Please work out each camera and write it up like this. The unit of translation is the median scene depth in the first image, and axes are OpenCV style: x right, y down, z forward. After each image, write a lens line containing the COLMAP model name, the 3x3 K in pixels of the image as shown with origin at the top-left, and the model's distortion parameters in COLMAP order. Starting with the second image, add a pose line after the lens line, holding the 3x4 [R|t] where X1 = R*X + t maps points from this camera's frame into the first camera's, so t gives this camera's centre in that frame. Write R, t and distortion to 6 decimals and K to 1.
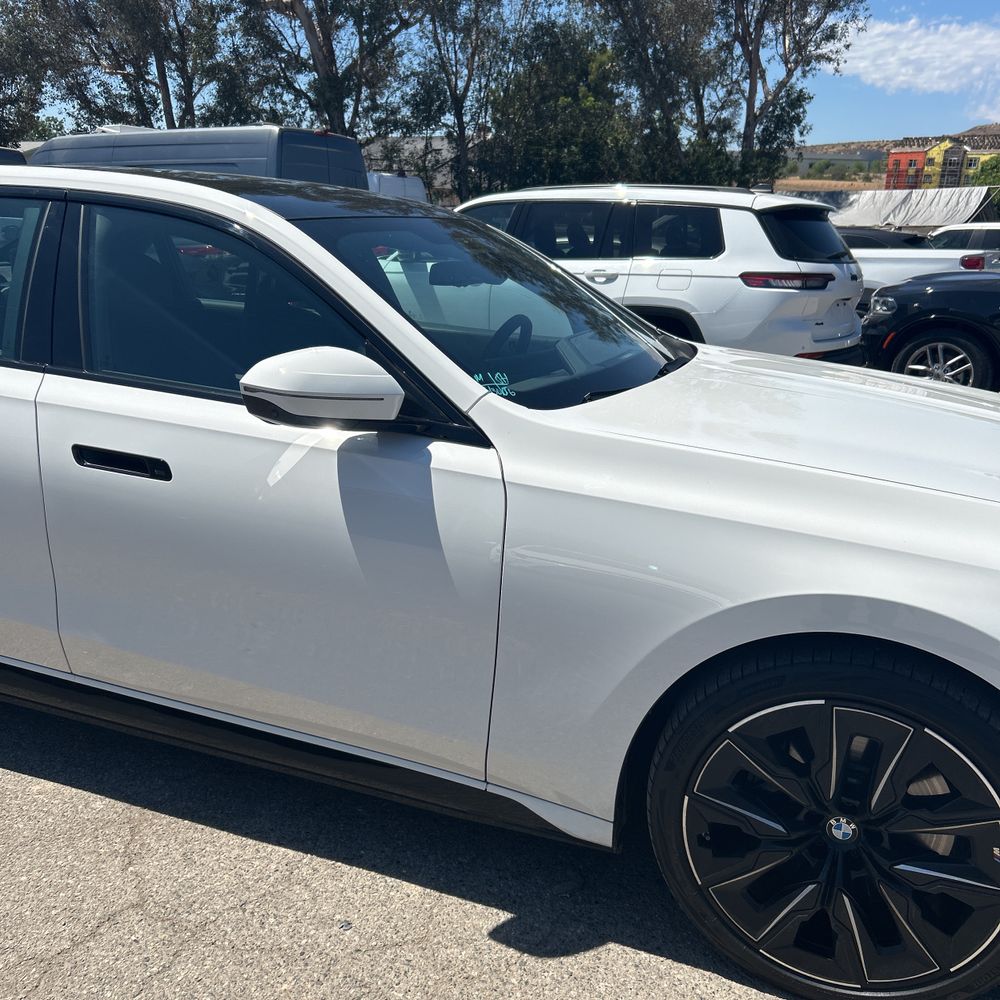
lens RADIAL K [[1024.0, 0, 473.9], [0, 1024.0, 491.2], [0, 0, 1]] dist [0.031322, -0.032284]
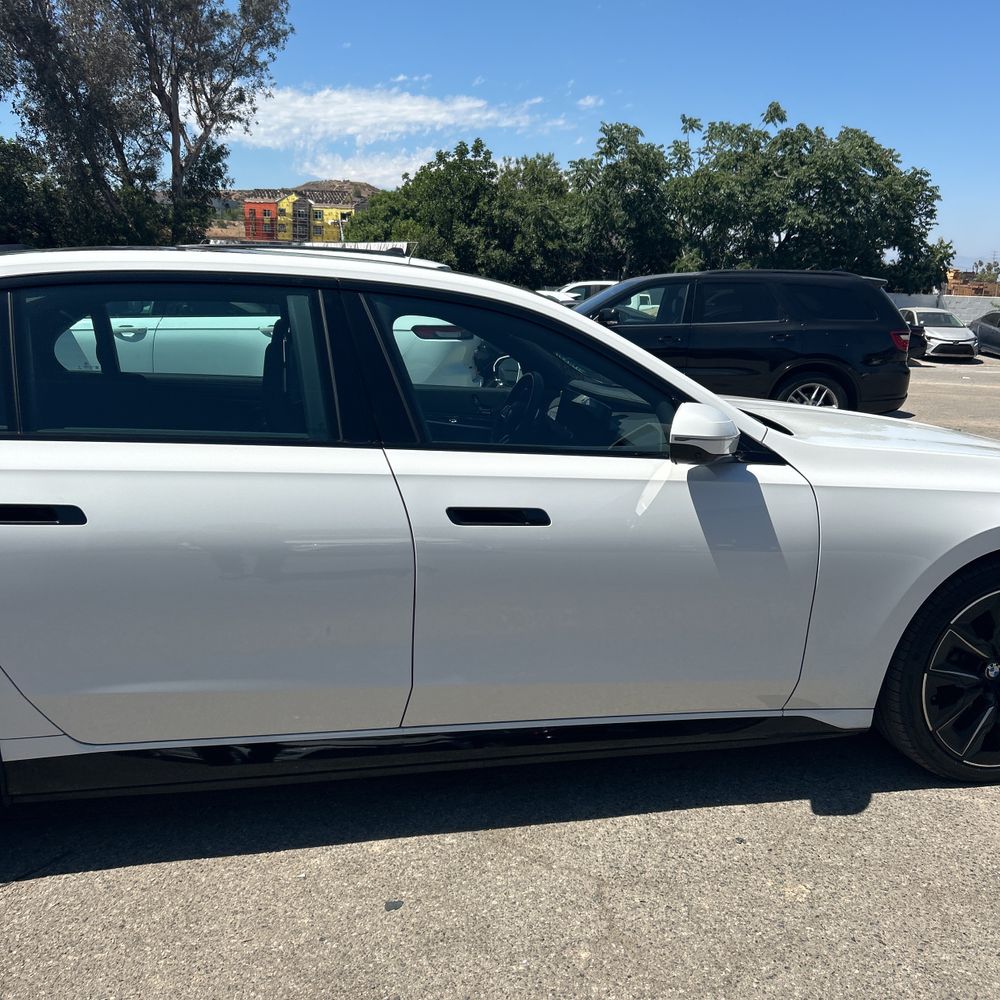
lens RADIAL K [[1023.4, 0, 496.8], [0, 1023.4, 489.0], [0, 0, 1]] dist [0.007820, -0.022075]
pose [[0.817885, -0.119746, 0.562784, -1.038563], [0.142721, 0.989758, 0.003181, -0.066301], [-0.557401, 0.077719, 0.826598, 0.064391]]
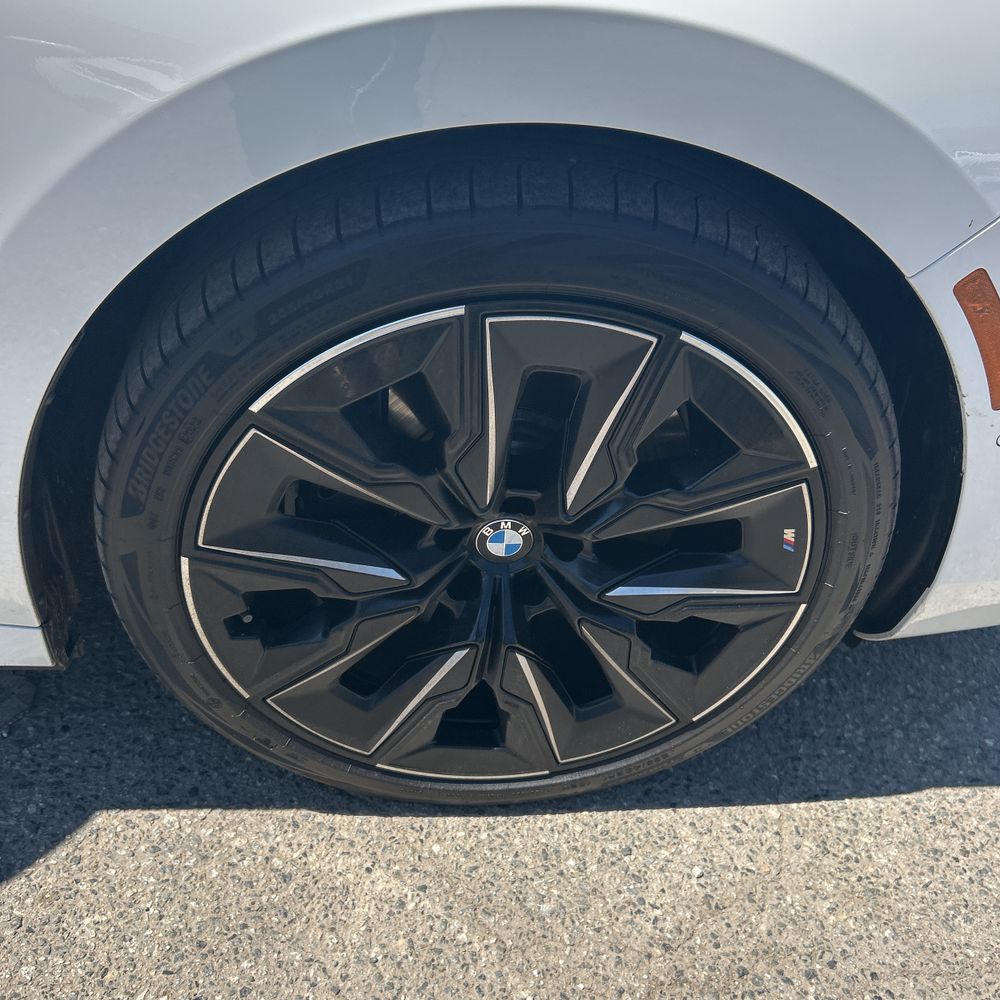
lens RADIAL K [[1045.5, 0, 500.0], [0, 1045.5, 500.0], [0, 0, 1]] dist [0.120209, -0.229641]
pose [[0.894414, -0.245313, 0.373960, 0.148387], [0.062333, 0.896362, 0.438918, 0.074485], [-0.442876, -0.369264, 0.817010, 0.520315]]
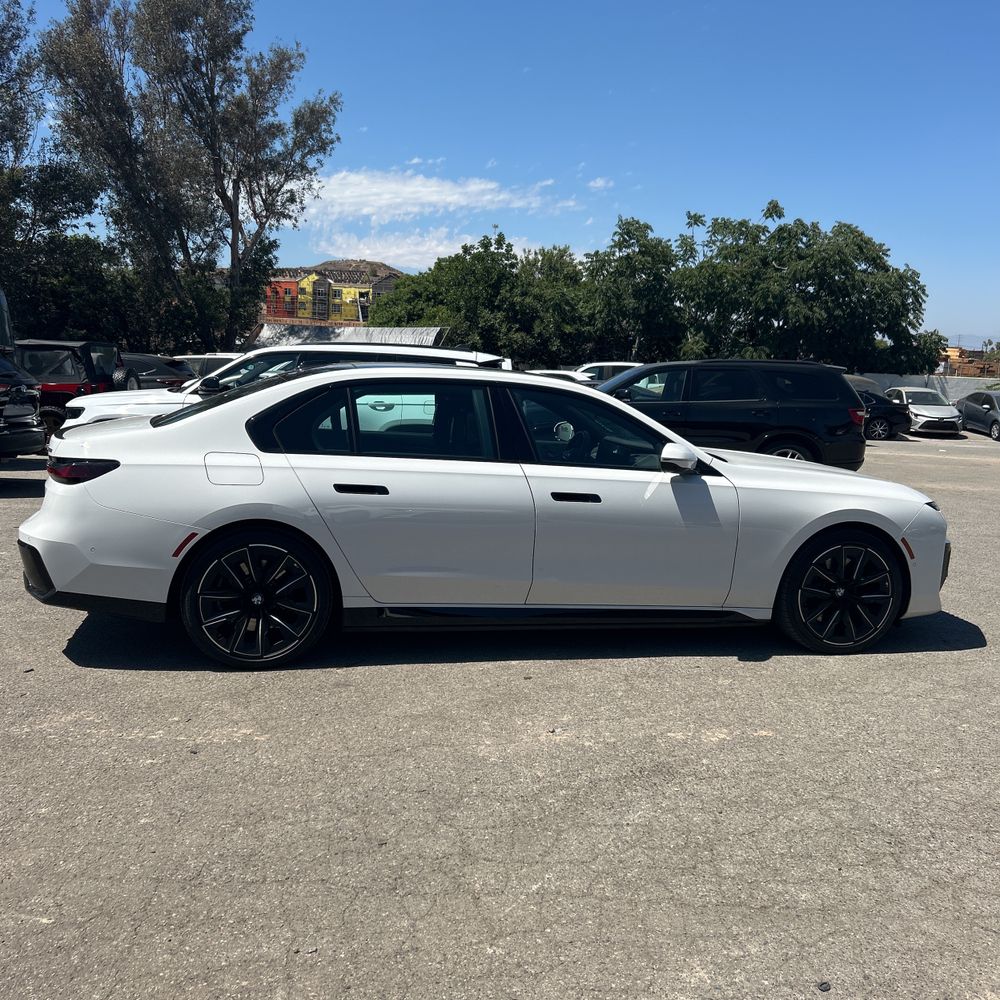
lens RADIAL K [[1024.0, 0, 473.9], [0, 1024.0, 491.2], [0, 0, 1]] dist [0.031322, -0.032284]
pose [[0.835617, -0.071718, 0.544611, -1.904949], [0.130732, 0.988918, -0.070360, 0.096529], [-0.533529, 0.129992, 0.835732, -0.862416]]
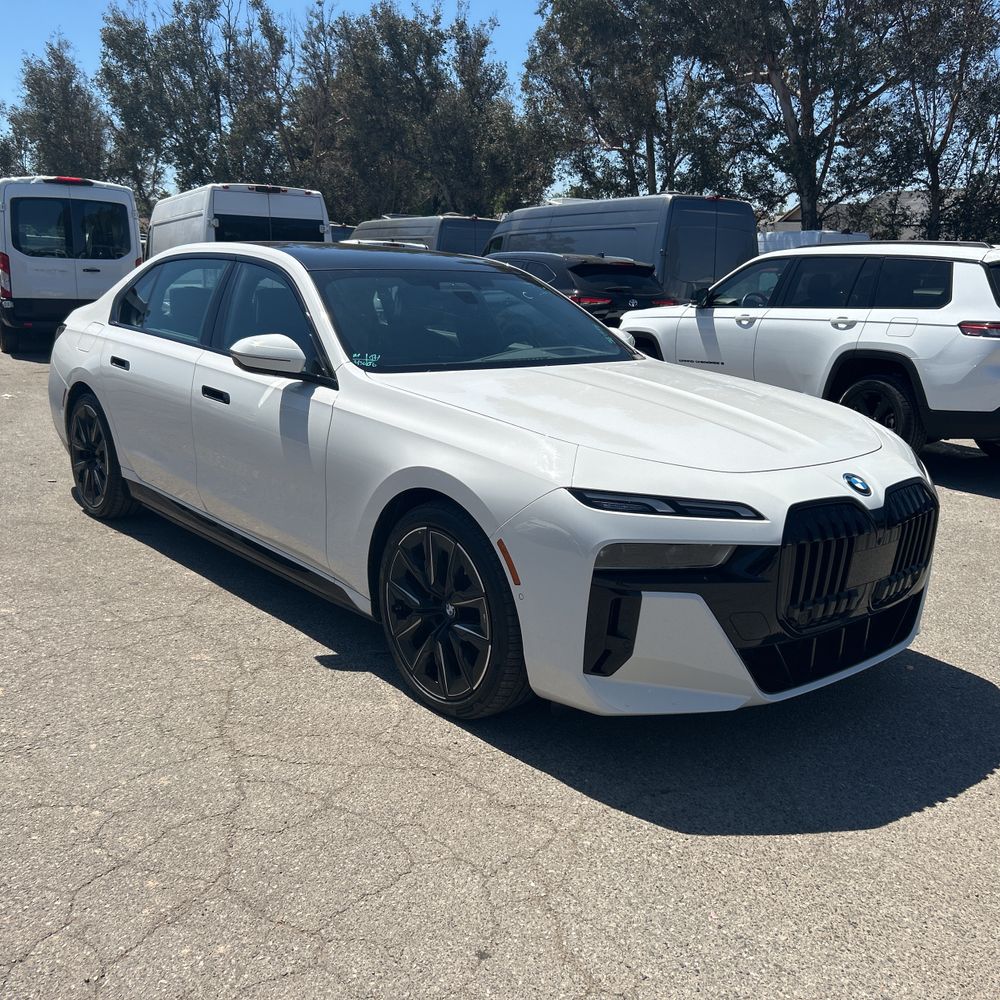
lens RADIAL K [[988.4, 0, 464.2], [0, 988.4, 486.9], [0, 0, 1]] dist [0.192038, -0.403106]
pose [[0.877194, 0.099407, -0.469733, 1.029072], [-0.124093, 0.992031, -0.021796, 0.135565], [0.463824, 0.077410, 0.882539, -0.454373]]
